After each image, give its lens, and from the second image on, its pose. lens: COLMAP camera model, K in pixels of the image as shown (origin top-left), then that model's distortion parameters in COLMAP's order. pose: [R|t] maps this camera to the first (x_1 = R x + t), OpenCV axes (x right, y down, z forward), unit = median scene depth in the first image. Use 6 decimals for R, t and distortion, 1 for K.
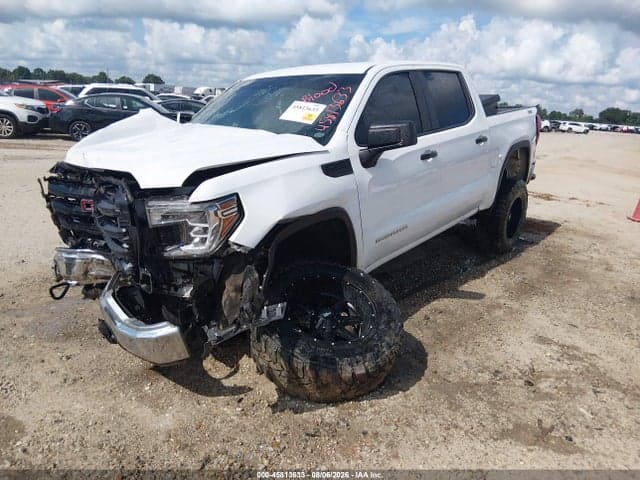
lens RADIAL K [[496.4, 0, 315.9], [0, 496.4, 241.4], [0, 0, 1]] dist [0.043307, -0.077978]
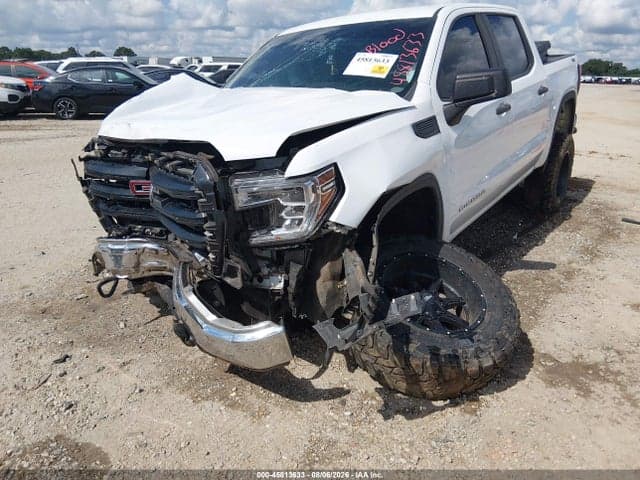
lens RADIAL K [[496.4, 0, 313.9], [0, 496.4, 244.5], [0, 0, 1]] dist [0.043307, -0.077978]
pose [[0.998085, -0.057409, 0.023018, -0.165864], [0.055715, 0.996094, 0.068500, -0.014735], [-0.026861, -0.067087, 0.997386, 0.122073]]
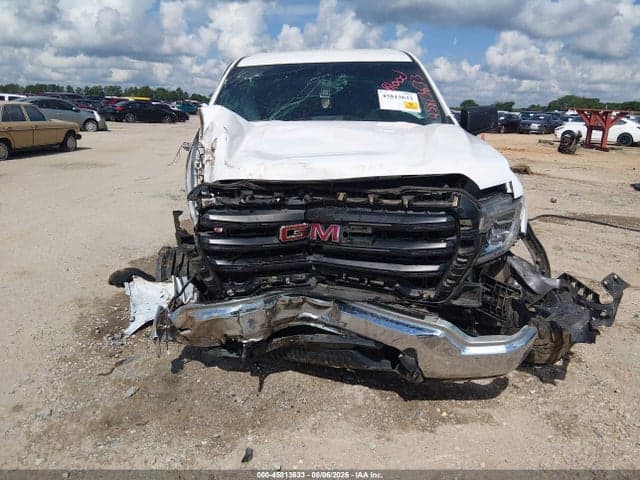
lens RADIAL K [[496.4, 0, 322.2], [0, 496.4, 241.0], [0, 0, 1]] dist [0.043307, -0.077978]
pose [[0.775815, -0.201854, 0.597800, -0.803563], [0.185402, 0.978550, 0.089806, -0.108999], [-0.603106, 0.041160, 0.796599, 0.329336]]
